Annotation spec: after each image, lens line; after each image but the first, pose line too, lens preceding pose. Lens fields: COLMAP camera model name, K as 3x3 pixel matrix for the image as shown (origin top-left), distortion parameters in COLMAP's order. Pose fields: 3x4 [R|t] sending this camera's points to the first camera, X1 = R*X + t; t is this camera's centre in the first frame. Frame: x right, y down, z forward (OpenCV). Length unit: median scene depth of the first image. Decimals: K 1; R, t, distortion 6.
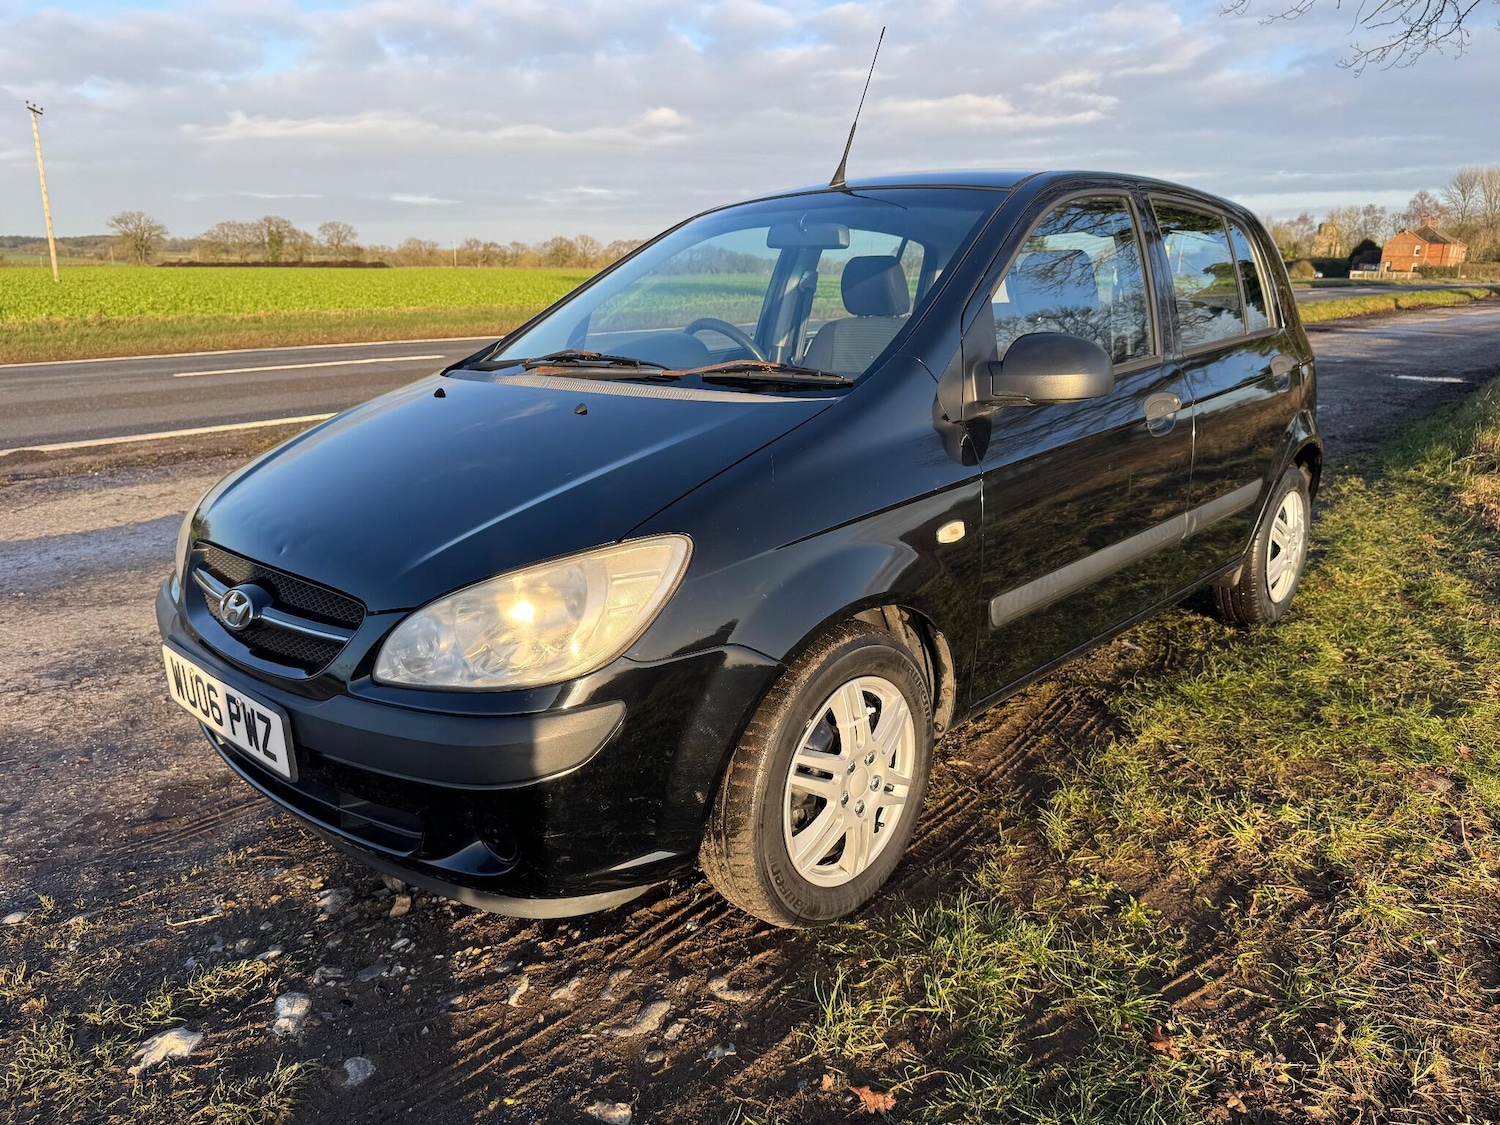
lens RADIAL K [[1060.1, 0, 756.6], [0, 1060.1, 566.1], [0, 0, 1]] dist [0.021907, -0.027342]
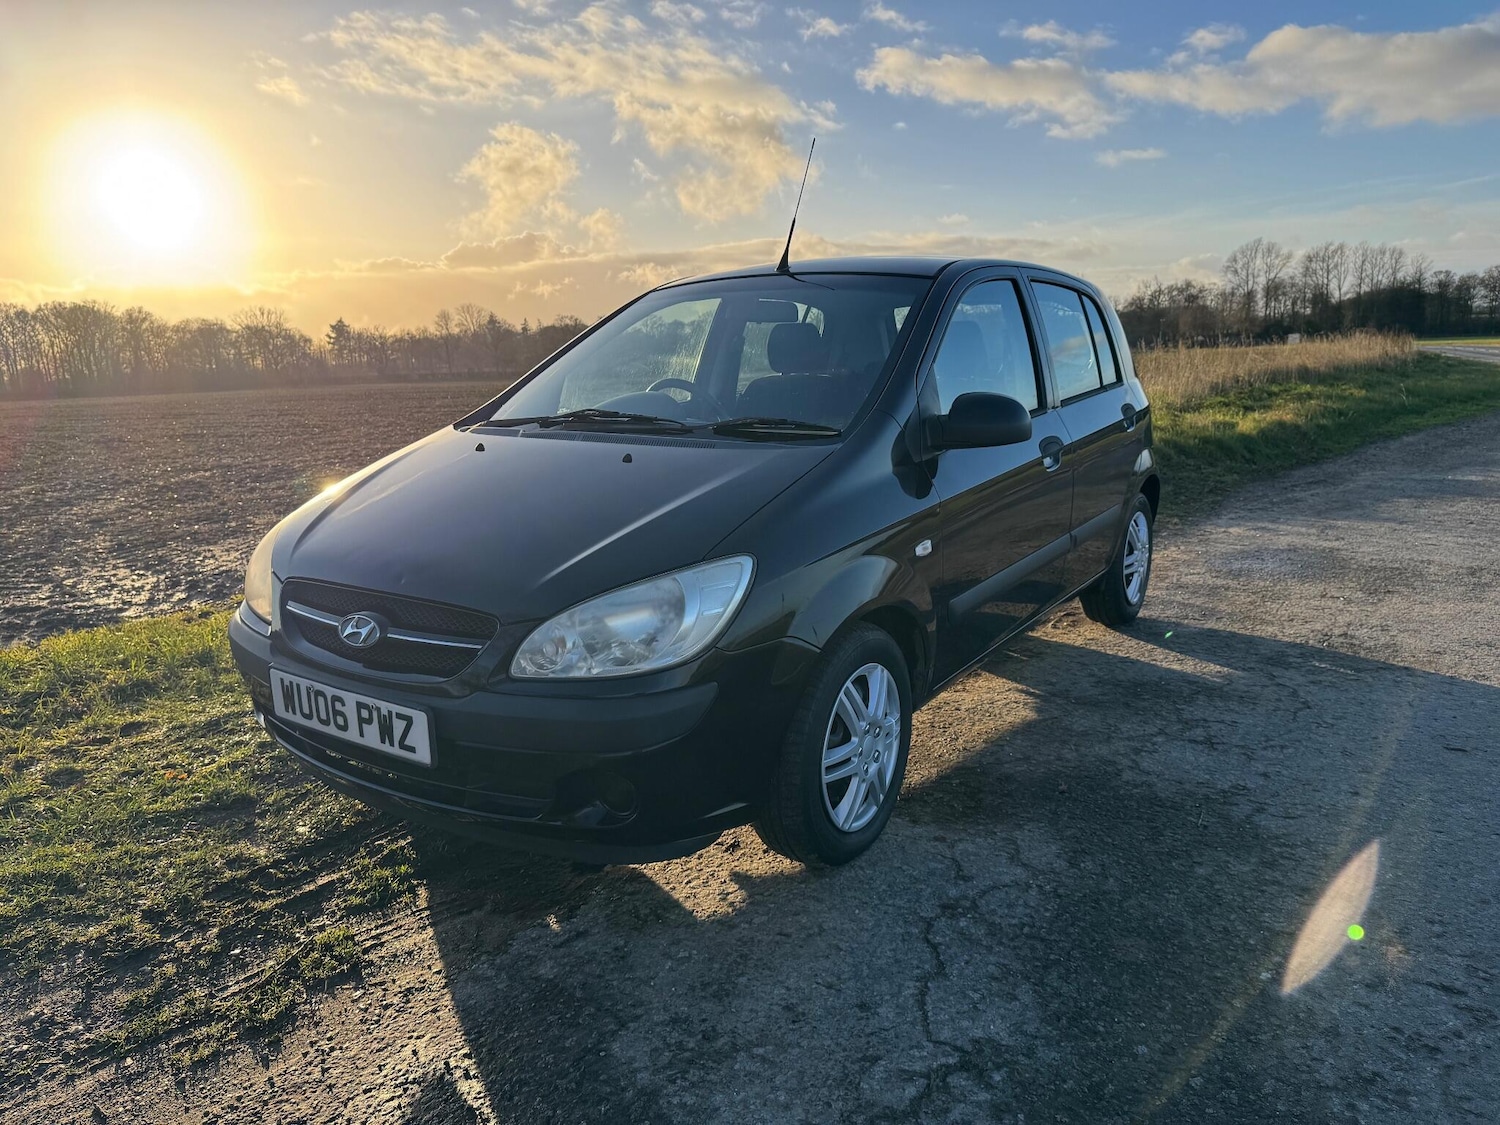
lens RADIAL K [[1060.1, 0, 755.8], [0, 1060.1, 555.2], [0, 0, 1]] dist [0.021907, -0.027342]
pose [[0.987241, -0.034333, 0.155490, -0.092367], [0.042373, 0.997915, -0.048691, 0.012930], [-0.153494, 0.054659, 0.986637, -0.097779]]
